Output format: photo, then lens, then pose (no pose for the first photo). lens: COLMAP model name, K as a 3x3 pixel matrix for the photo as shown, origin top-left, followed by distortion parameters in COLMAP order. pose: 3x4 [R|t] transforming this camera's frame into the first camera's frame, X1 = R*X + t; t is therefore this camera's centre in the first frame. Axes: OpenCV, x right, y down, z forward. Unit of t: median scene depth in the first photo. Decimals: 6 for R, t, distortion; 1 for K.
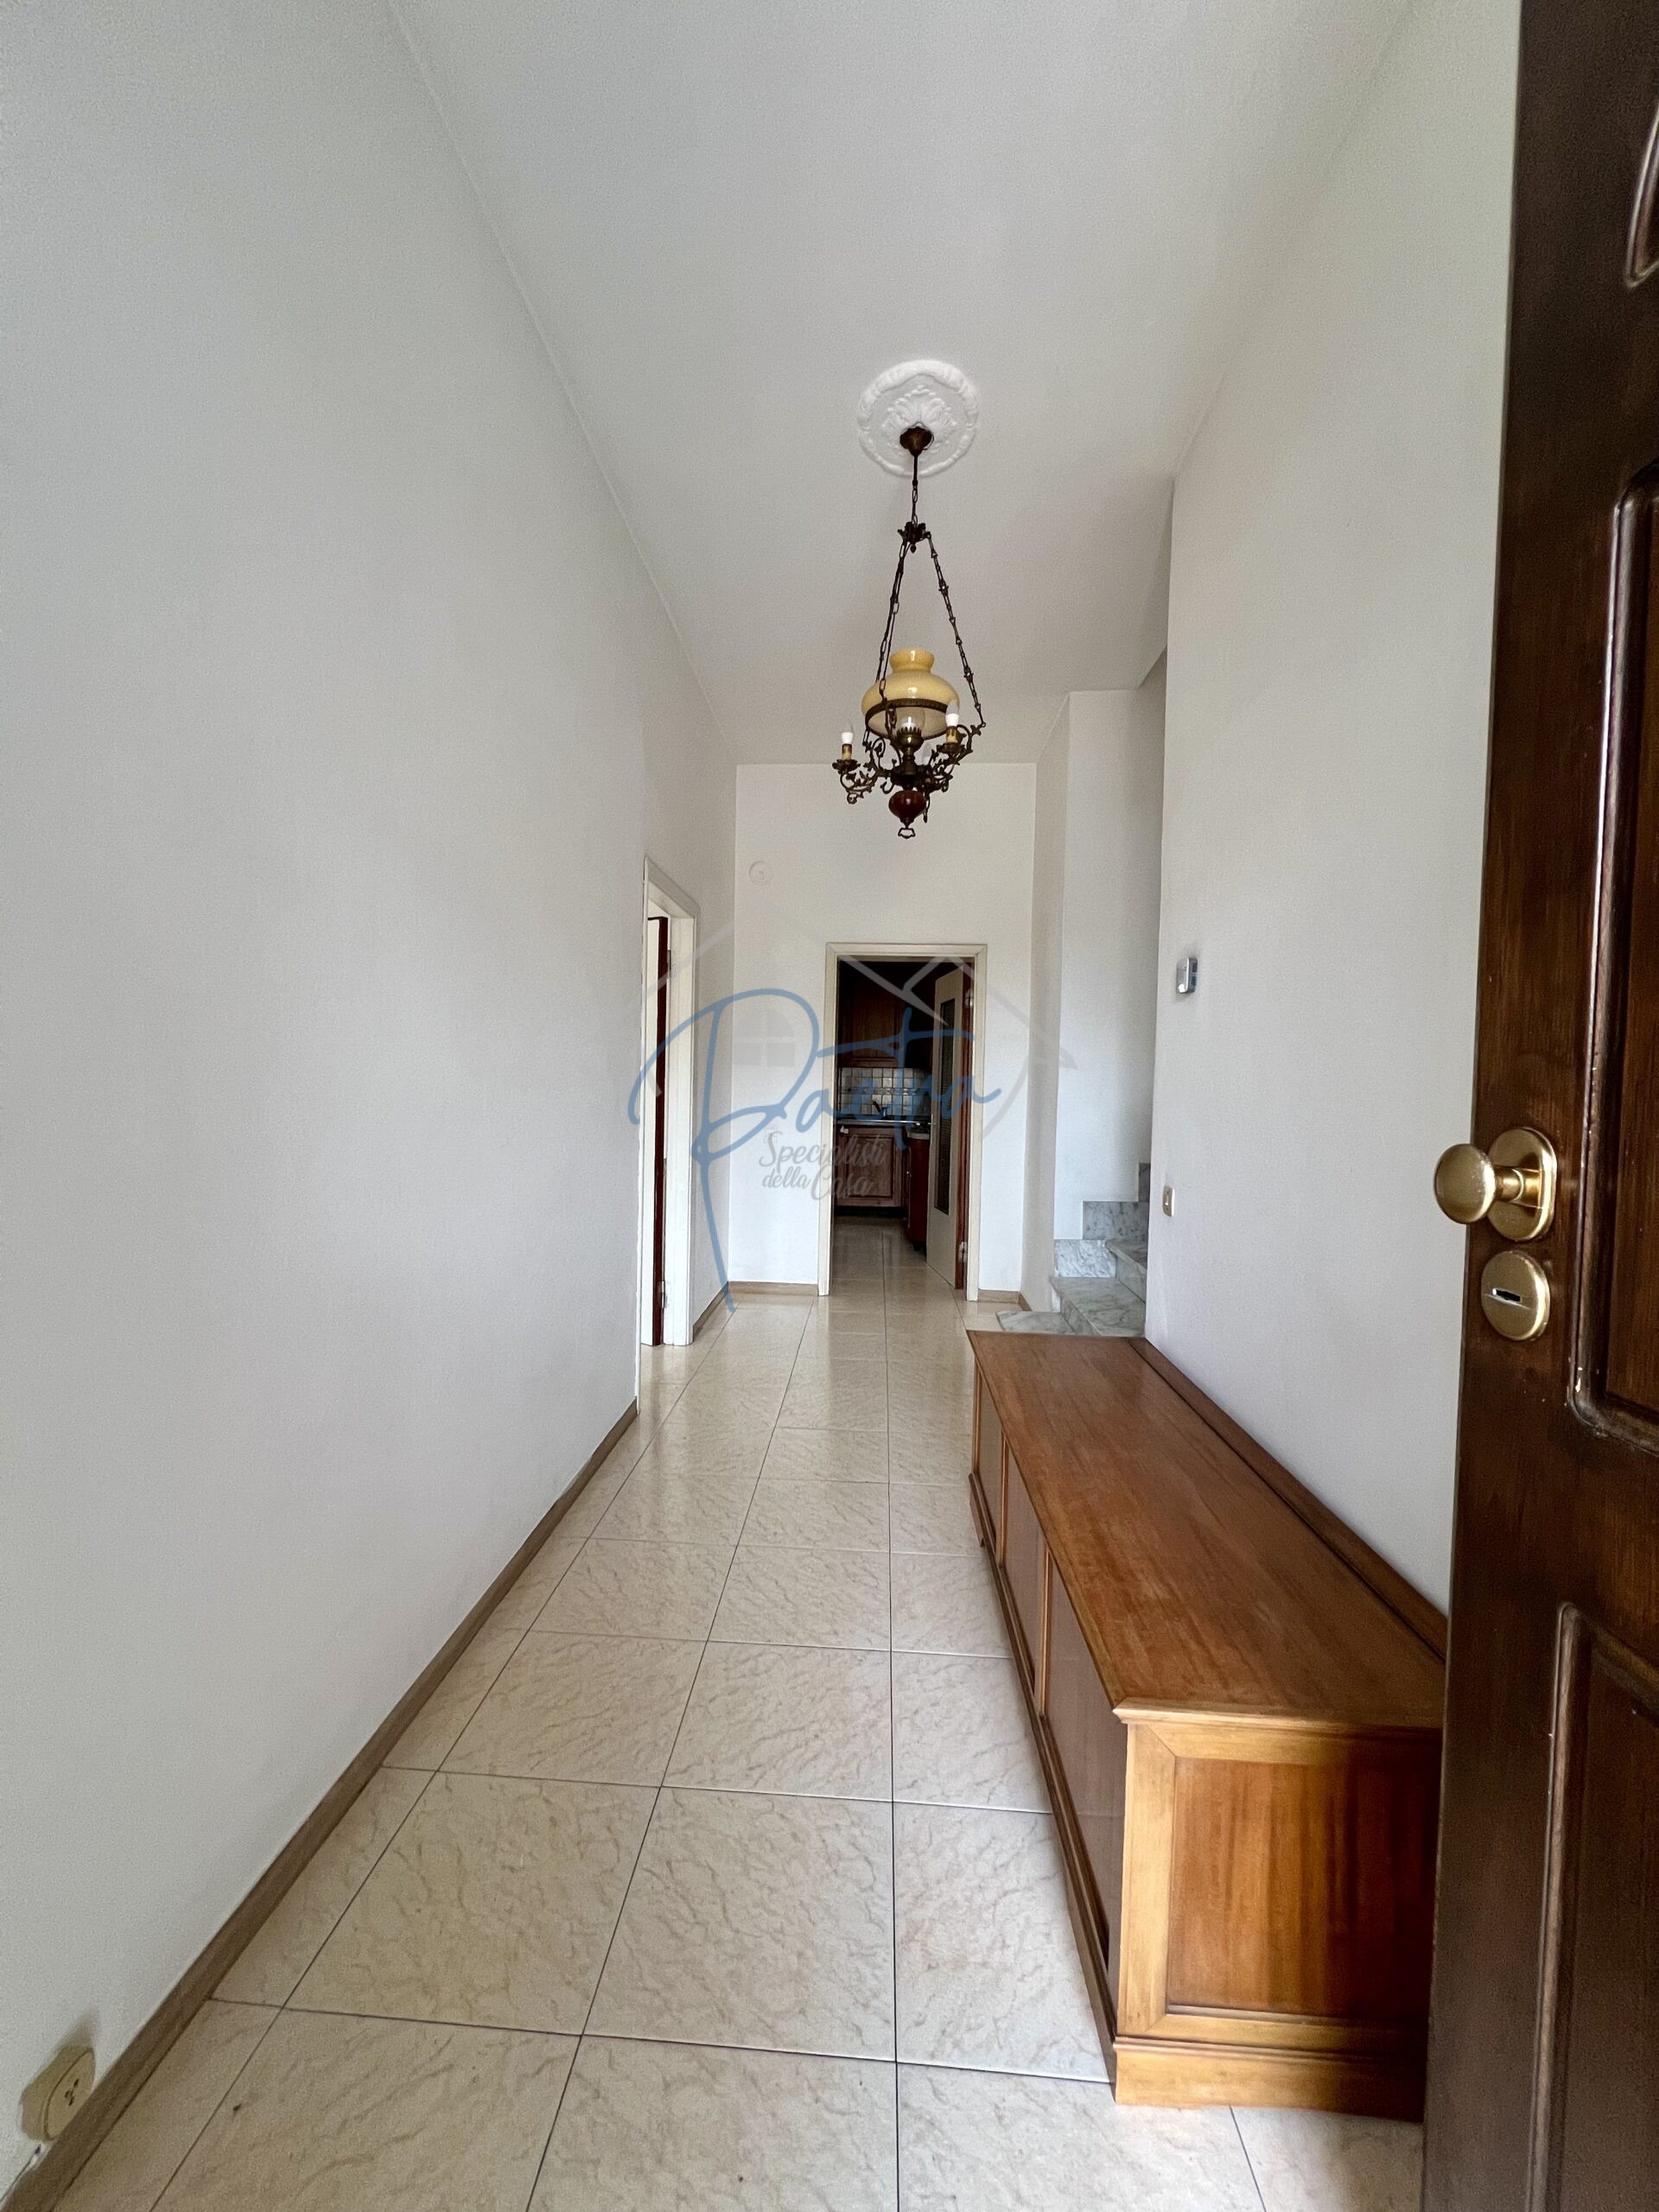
lens RADIAL K [[889.1, 0, 829.2], [0, 889.1, 1105.7], [0, 0, 1]] dist [0.000937, -0.000361]
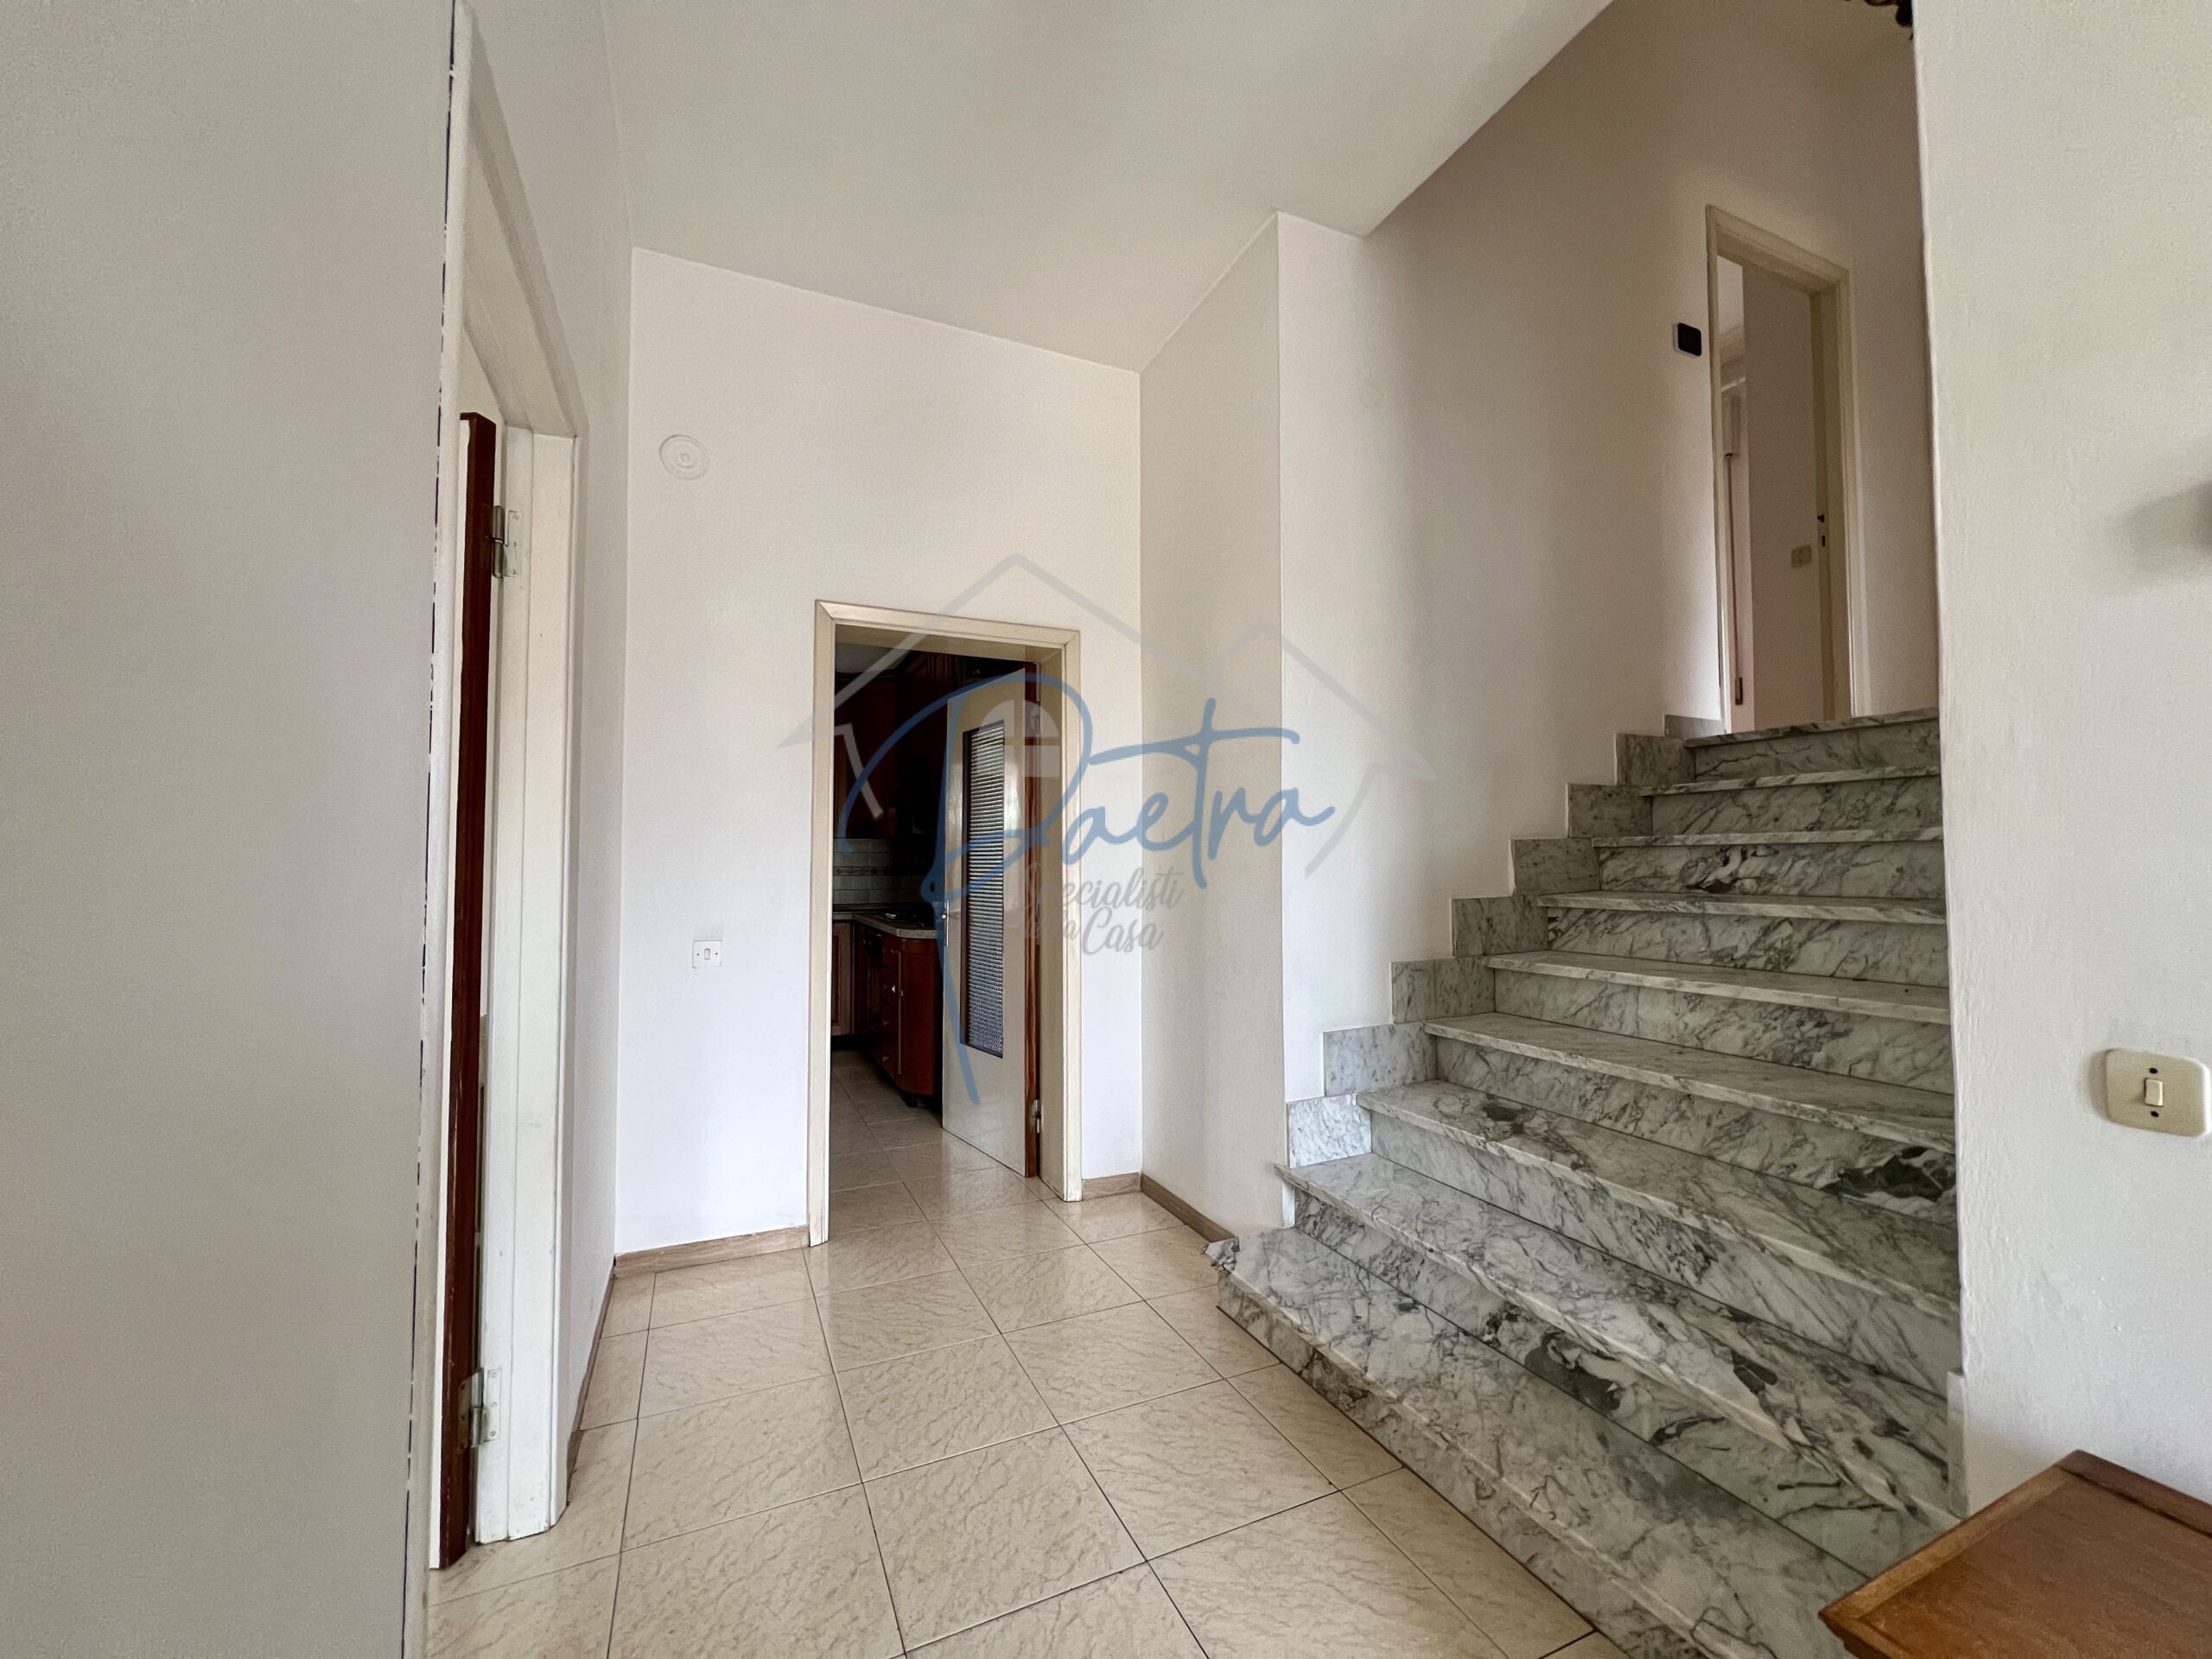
lens RADIAL K [[906.4, 0, 1108.6], [0, 906.4, 835.3], [0, 0, 1]] dist [0.019240, 0.001783]
pose [[0.894403, -0.011221, 0.447121, -0.117457], [0.037669, 0.998023, -0.050305, -0.000171], [-0.445673, 0.061836, 0.893058, 0.505363]]
